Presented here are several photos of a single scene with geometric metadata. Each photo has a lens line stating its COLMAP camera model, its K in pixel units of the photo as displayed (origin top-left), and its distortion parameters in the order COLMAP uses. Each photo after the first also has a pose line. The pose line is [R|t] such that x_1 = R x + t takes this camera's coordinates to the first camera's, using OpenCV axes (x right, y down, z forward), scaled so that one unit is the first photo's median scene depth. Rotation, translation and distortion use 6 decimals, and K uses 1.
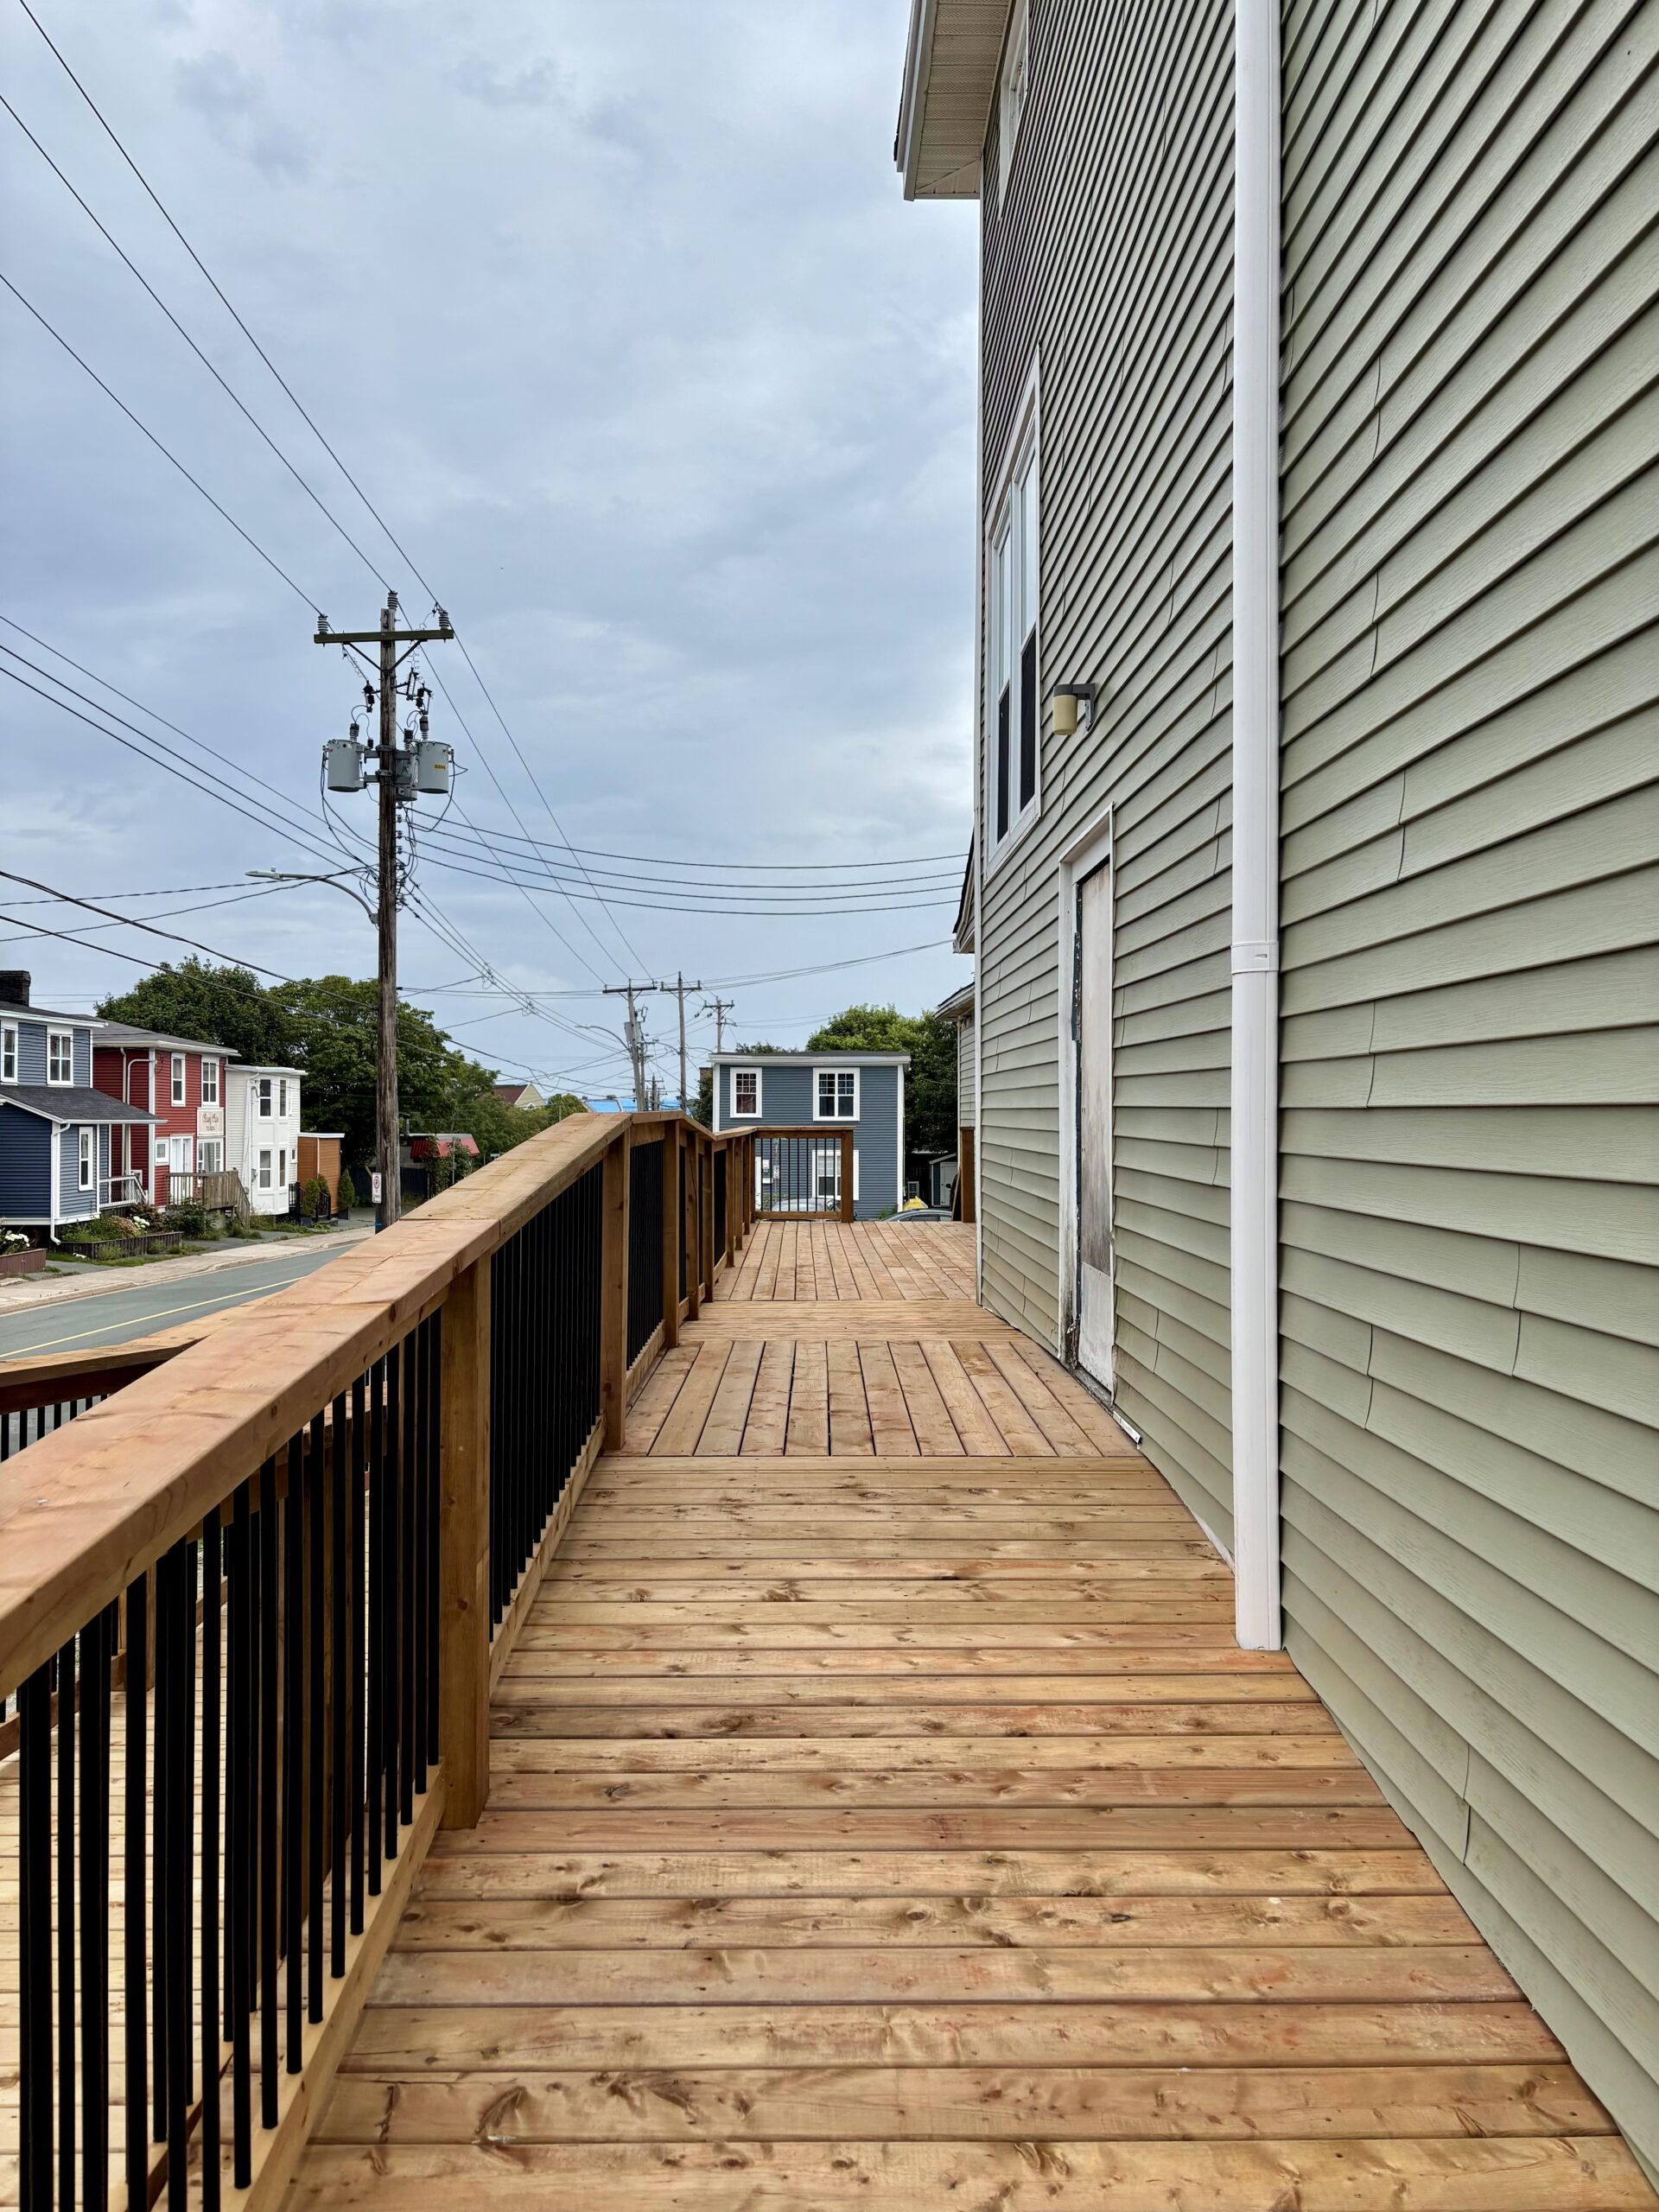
lens RADIAL K [[1671.4, 0, 829.5], [0, 1671.4, 1106.0], [0, 0, 1]] dist [-0.048988, -0.002583]
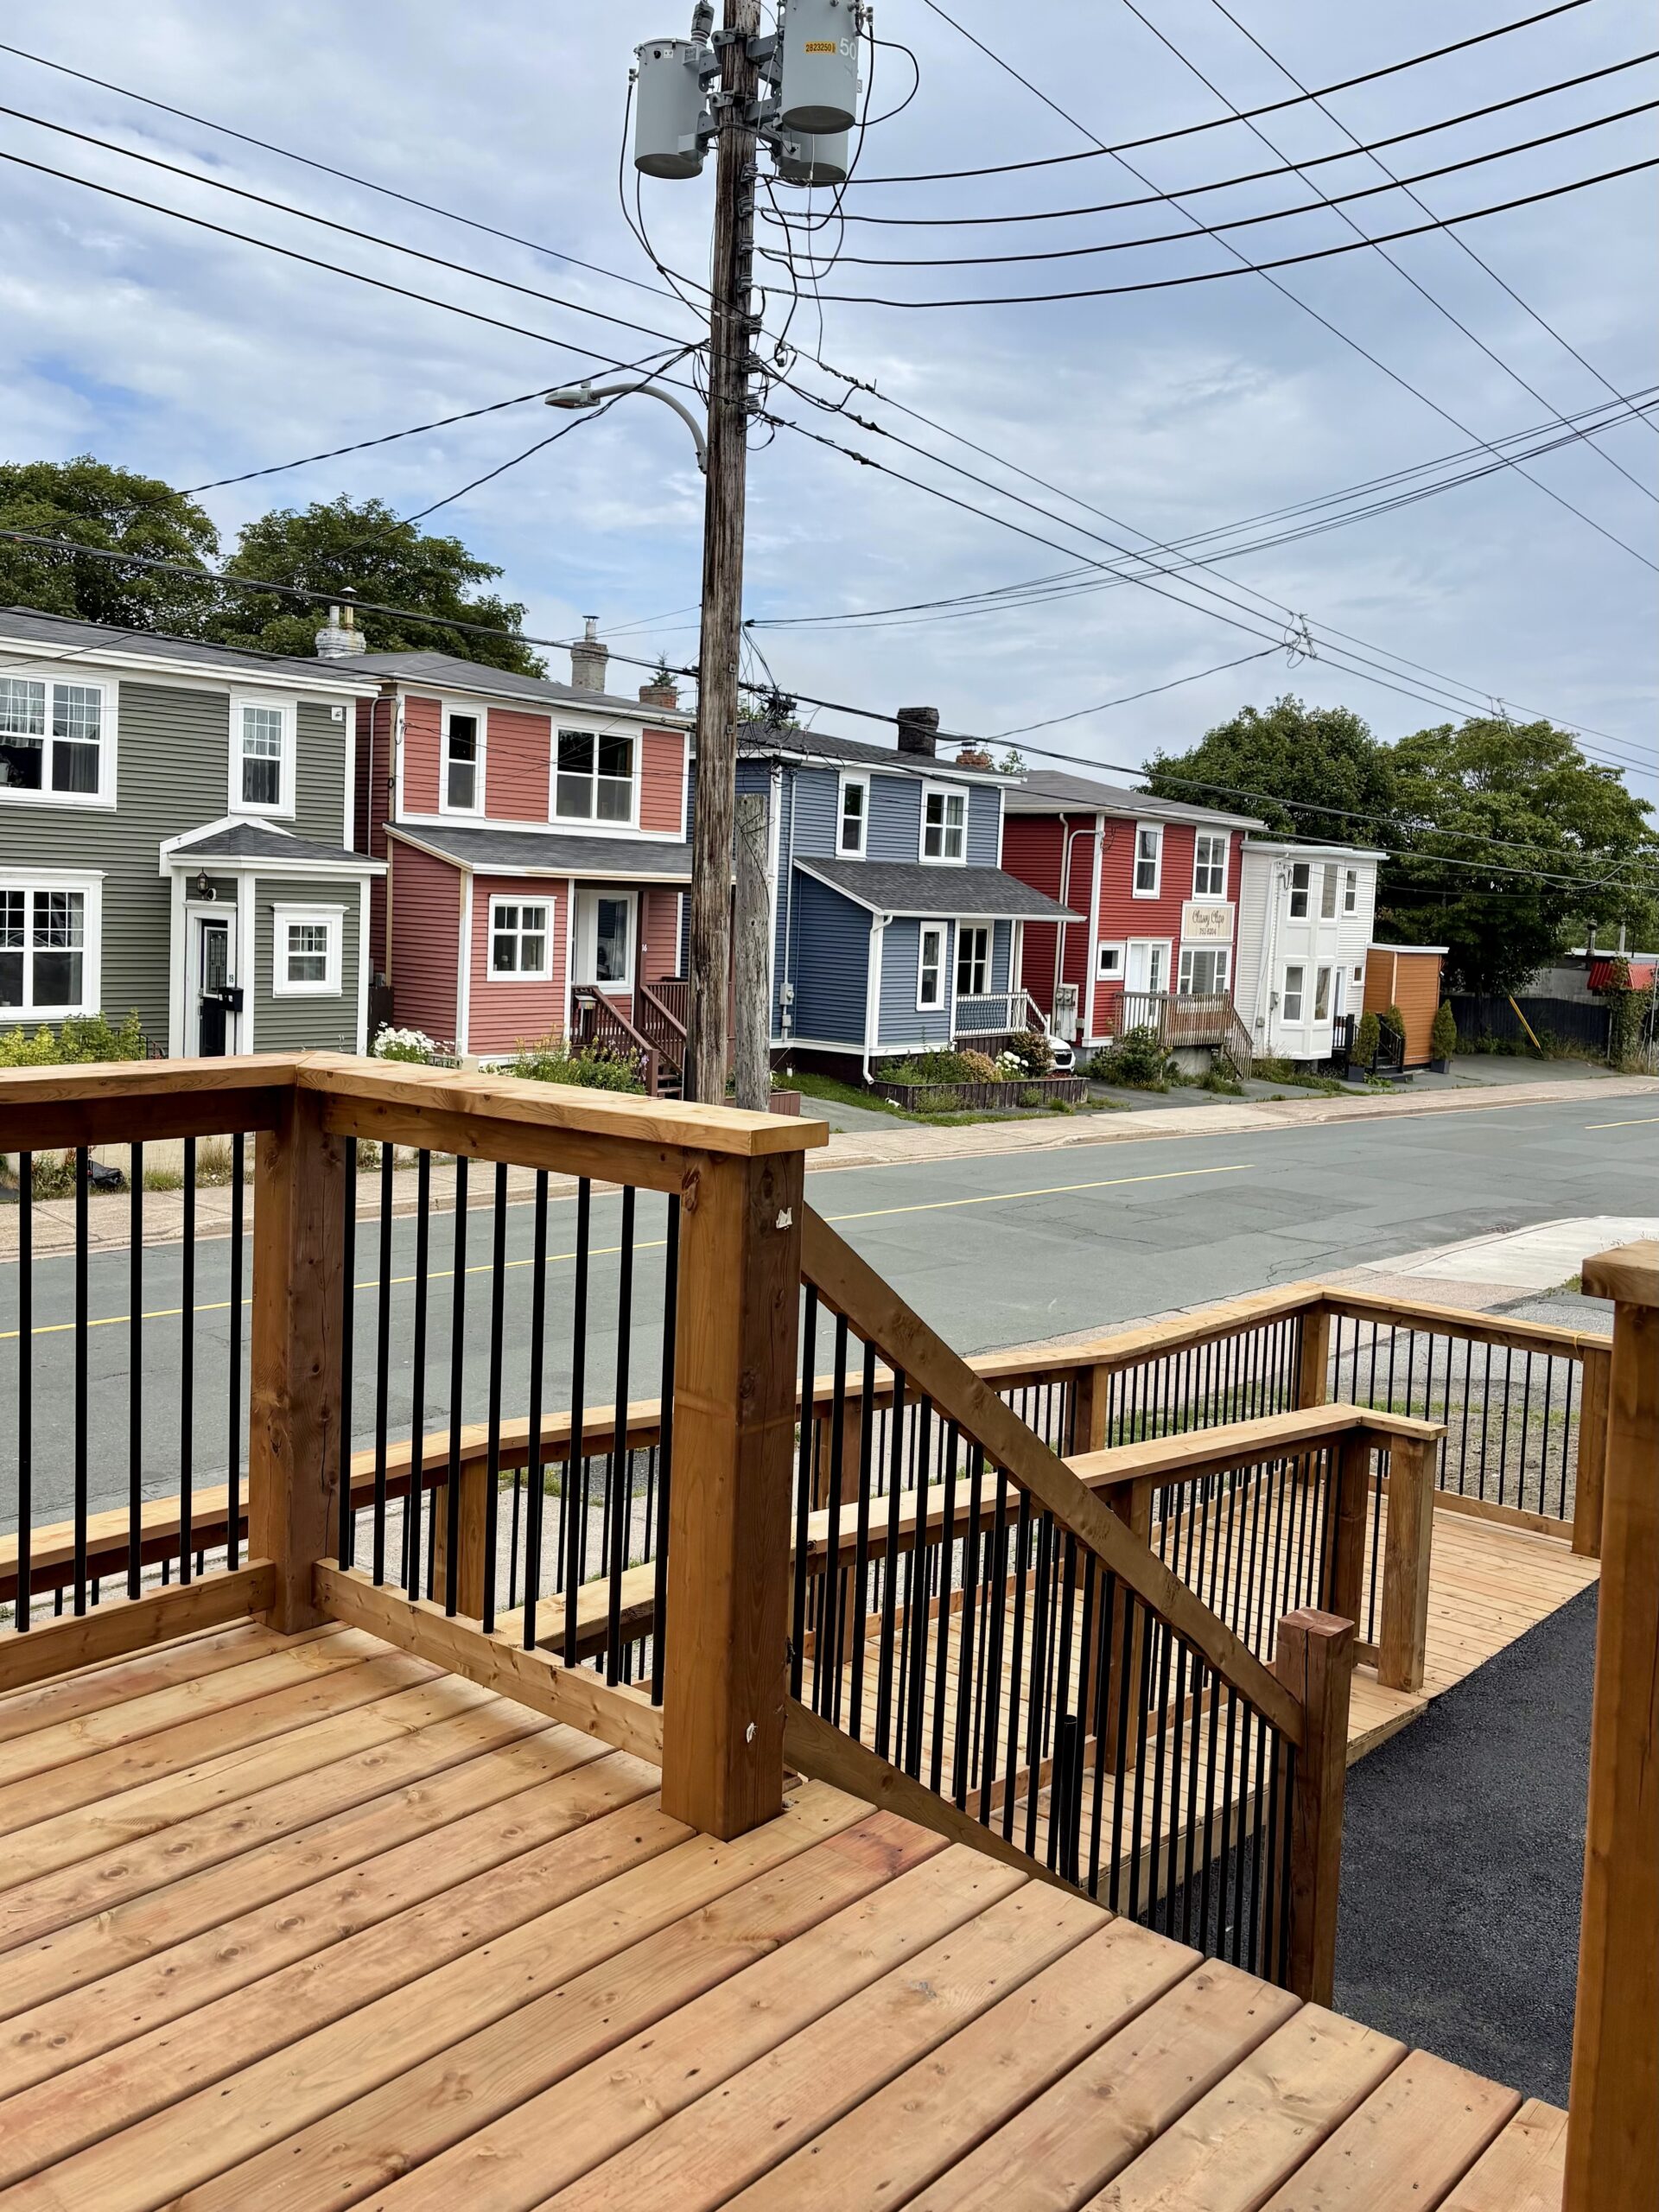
lens RADIAL K [[1671.4, 0, 829.5], [0, 1671.4, 1106.0], [0, 0, 1]] dist [-0.048988, -0.002583]
pose [[0.680437, 0.116964, -0.723412, 0.041039], [-0.029125, 0.990716, 0.132789, -0.002422], [0.732228, -0.069285, 0.677526, 0.398199]]
